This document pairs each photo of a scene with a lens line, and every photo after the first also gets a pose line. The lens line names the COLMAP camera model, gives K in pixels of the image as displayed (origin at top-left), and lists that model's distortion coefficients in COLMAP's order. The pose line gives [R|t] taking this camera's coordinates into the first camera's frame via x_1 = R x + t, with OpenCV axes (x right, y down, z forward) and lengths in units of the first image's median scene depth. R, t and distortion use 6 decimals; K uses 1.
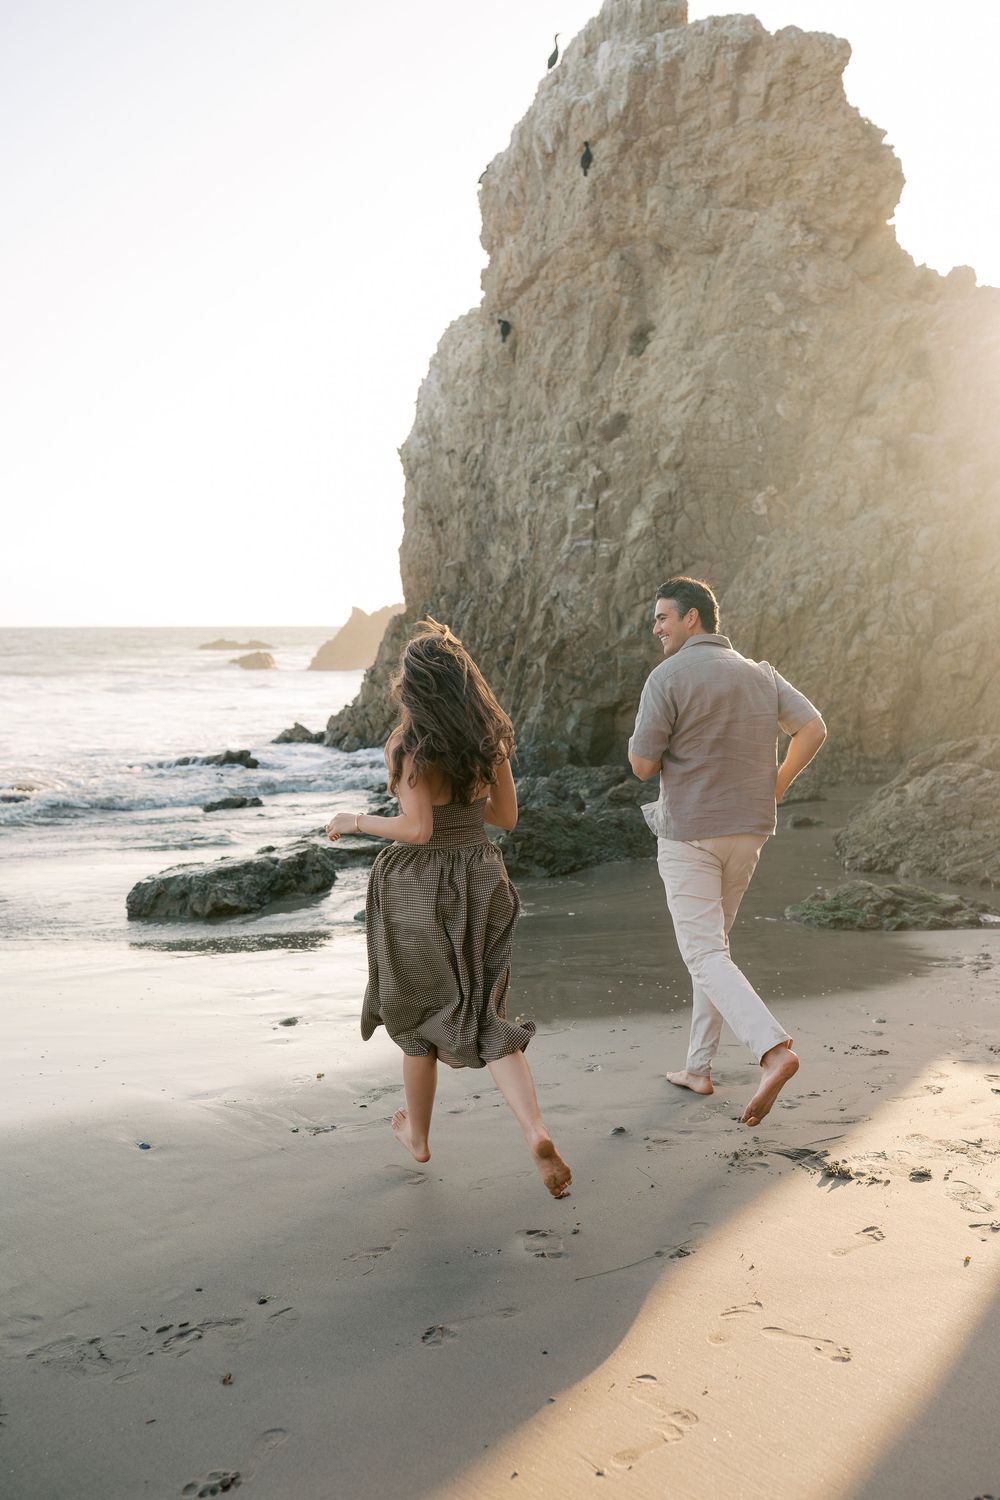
lens RADIAL K [[1478.6, 0, 506.2], [0, 1478.6, 769.3], [0, 0, 1]] dist [0.005781, 0.002229]
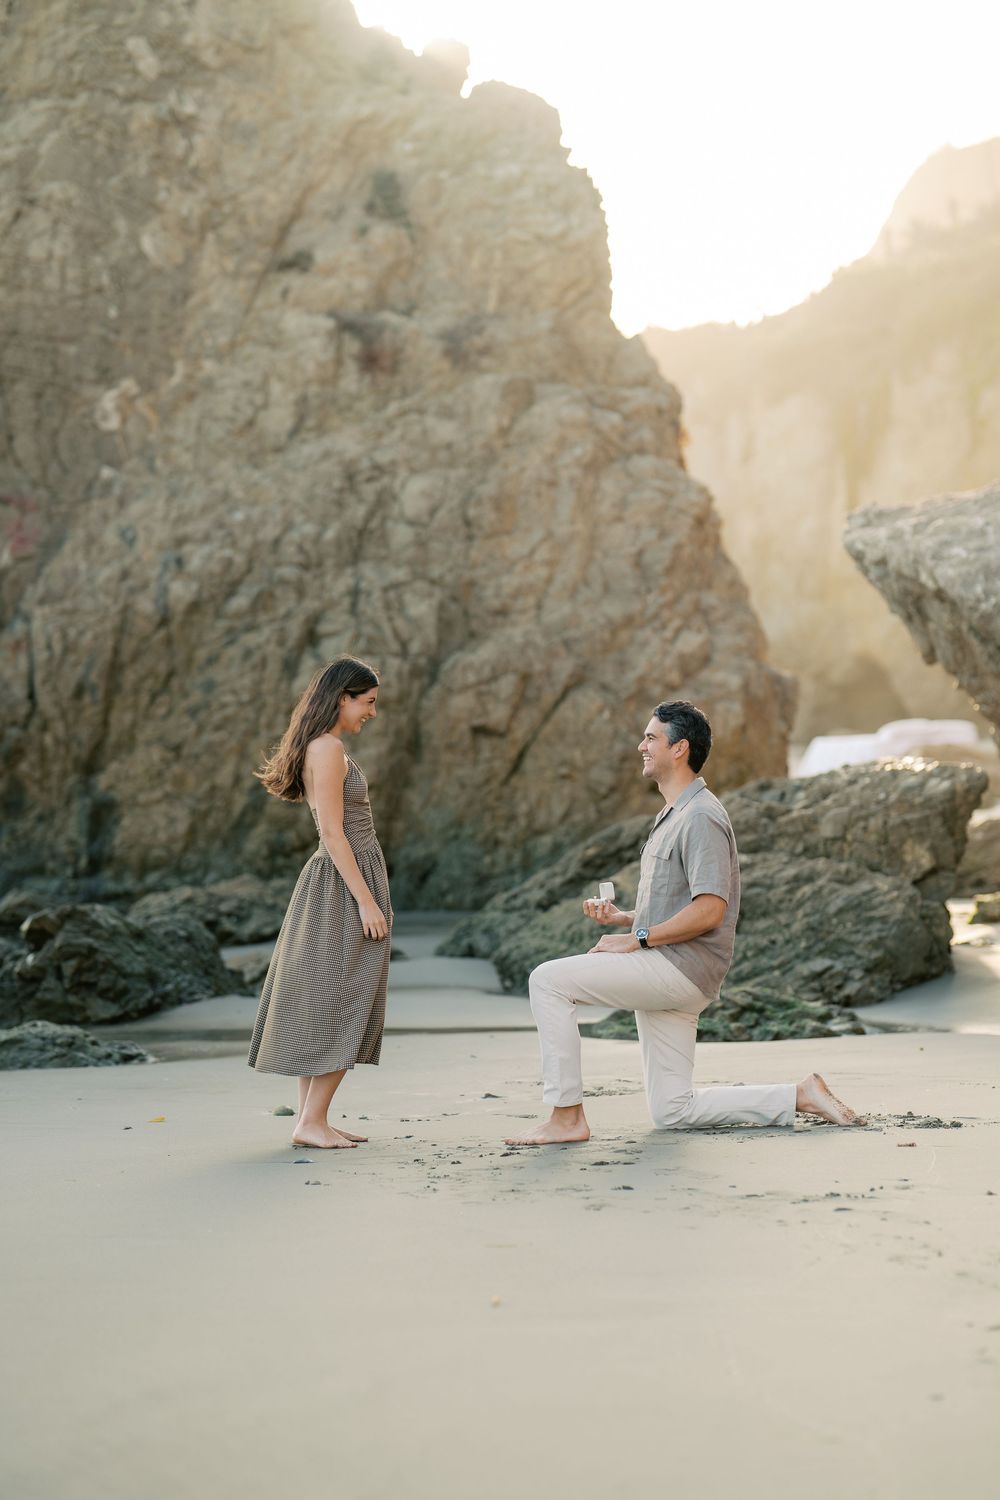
lens RADIAL K [[3695.7, 0, 500.0], [0, 3695.7, 750.0], [0, 0, 1]] dist [0.013017, -0.033867]
pose [[0.879977, 0.030117, 0.474060, -0.350634], [0.003277, 0.997579, -0.069458, 0.042975], [-0.475004, 0.062675, 0.877749, -0.271220]]
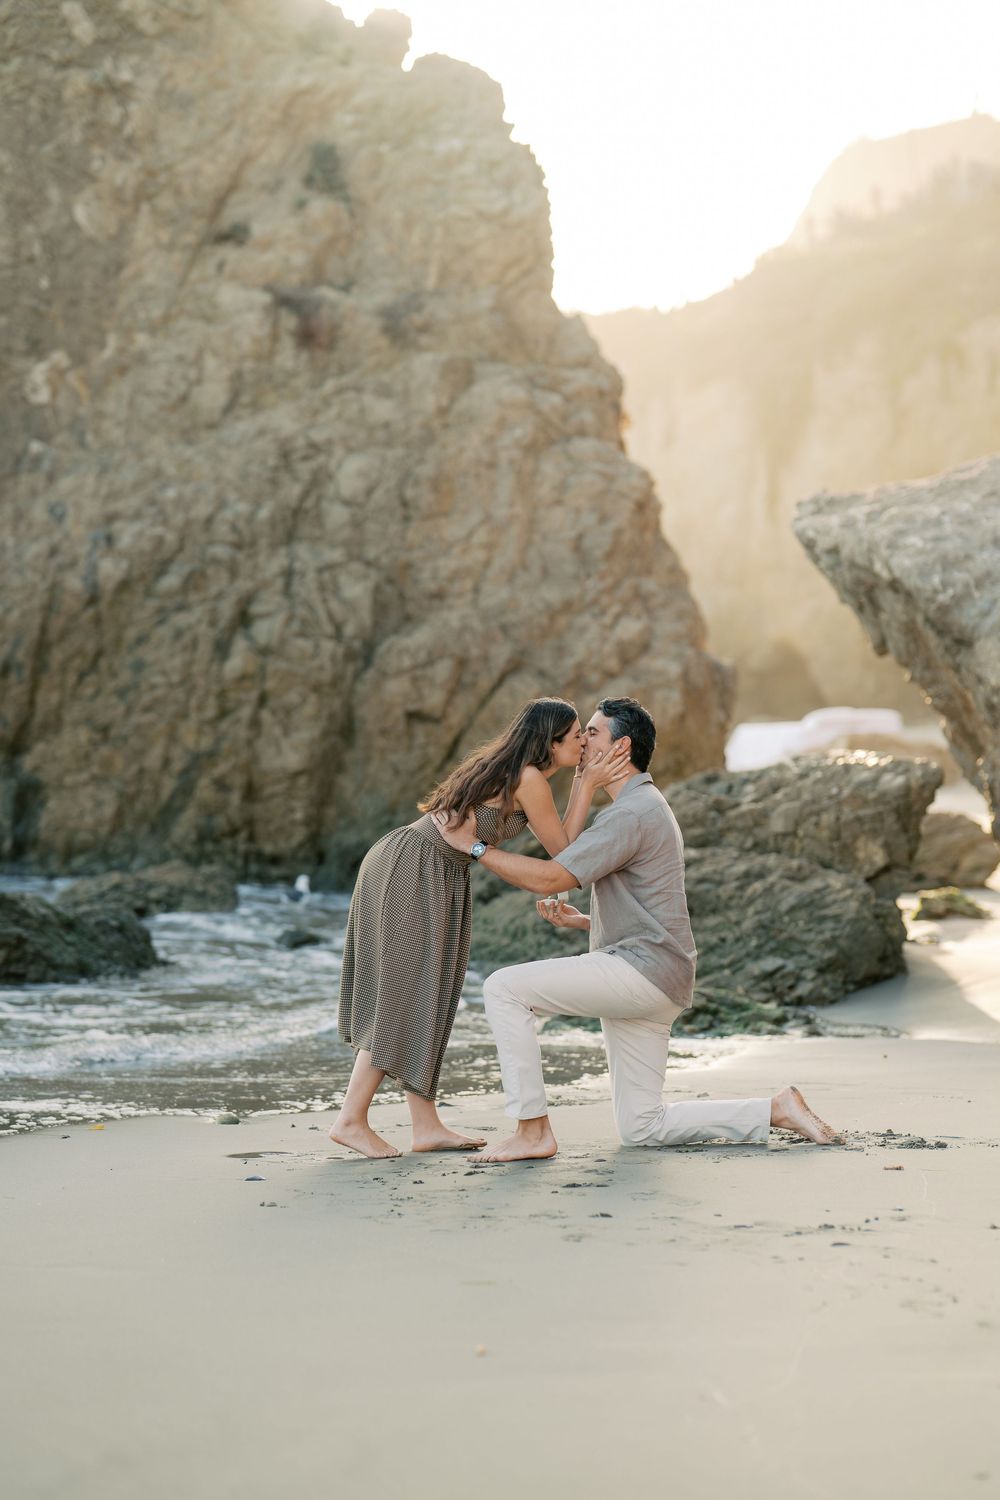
lens RADIAL K [[3653.2, 0, 500.0], [0, 3653.2, 750.0], [0, 0, 1]] dist [0.016018, 0.186236]
pose [[0.867253, 0.039294, 0.496314, -0.340086], [-0.008670, 0.997921, -0.063857, 0.037690], [-0.497791, 0.051077, 0.865791, -0.231522]]
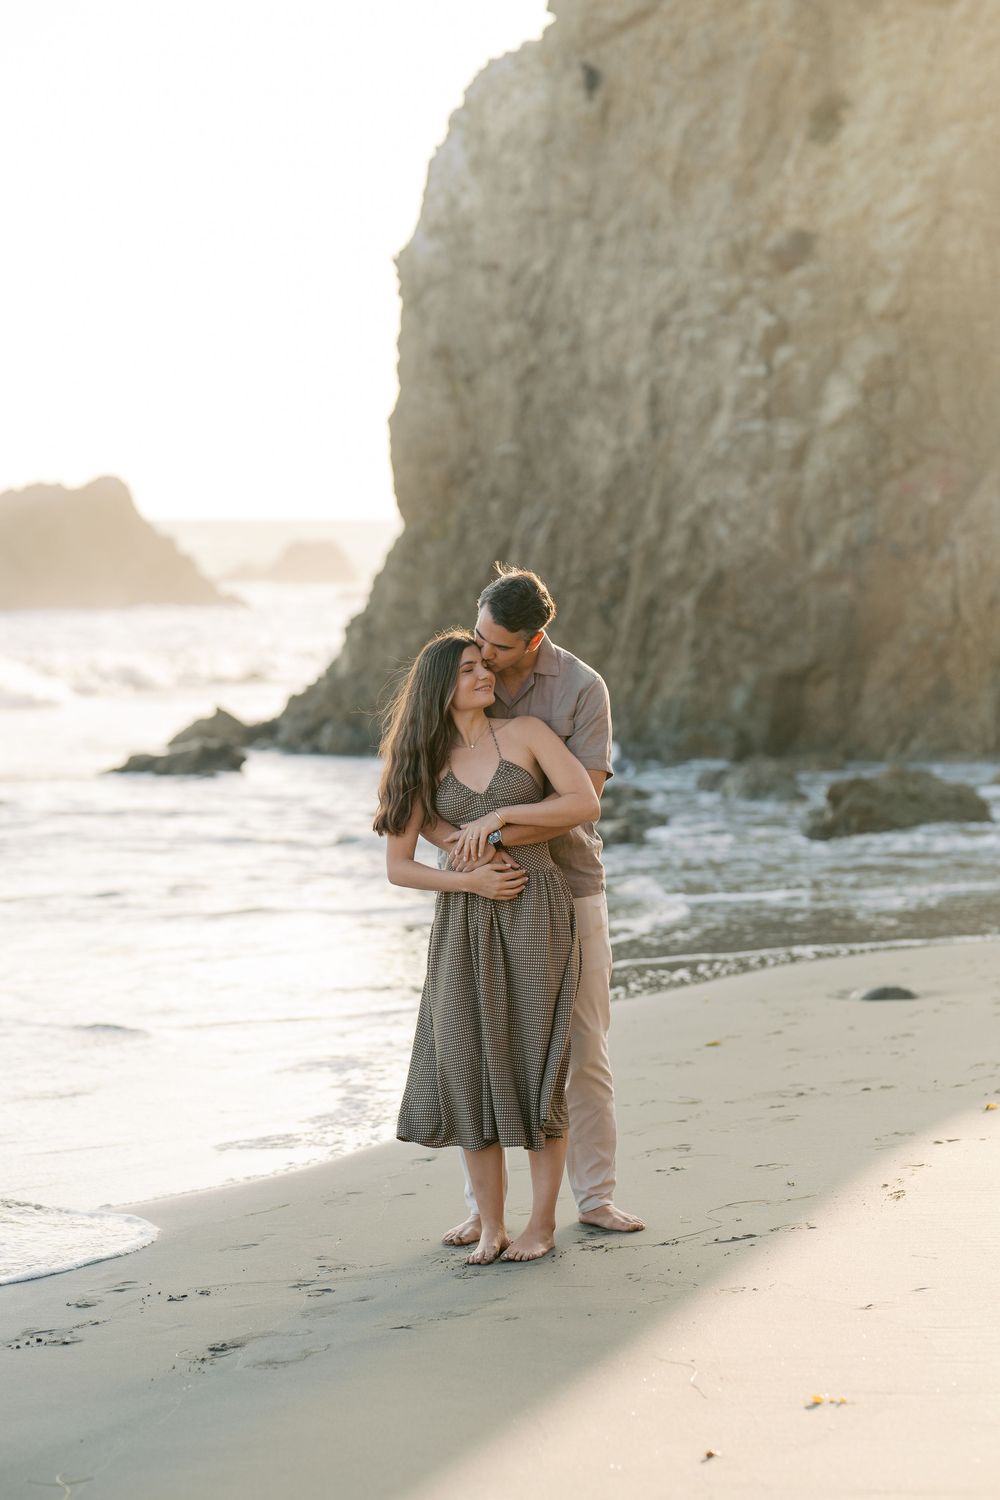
lens RADIAL K [[3731.6, 0, 524.9], [0, 3731.6, 751.4], [0, 0, 1]] dist [0.025096, -0.022968]
pose [[0.990733, -0.003656, 0.135778, -0.287174], [0.008040, 0.999463, -0.031757, 0.046888], [-0.135589, 0.032555, 0.990230, -0.664077]]
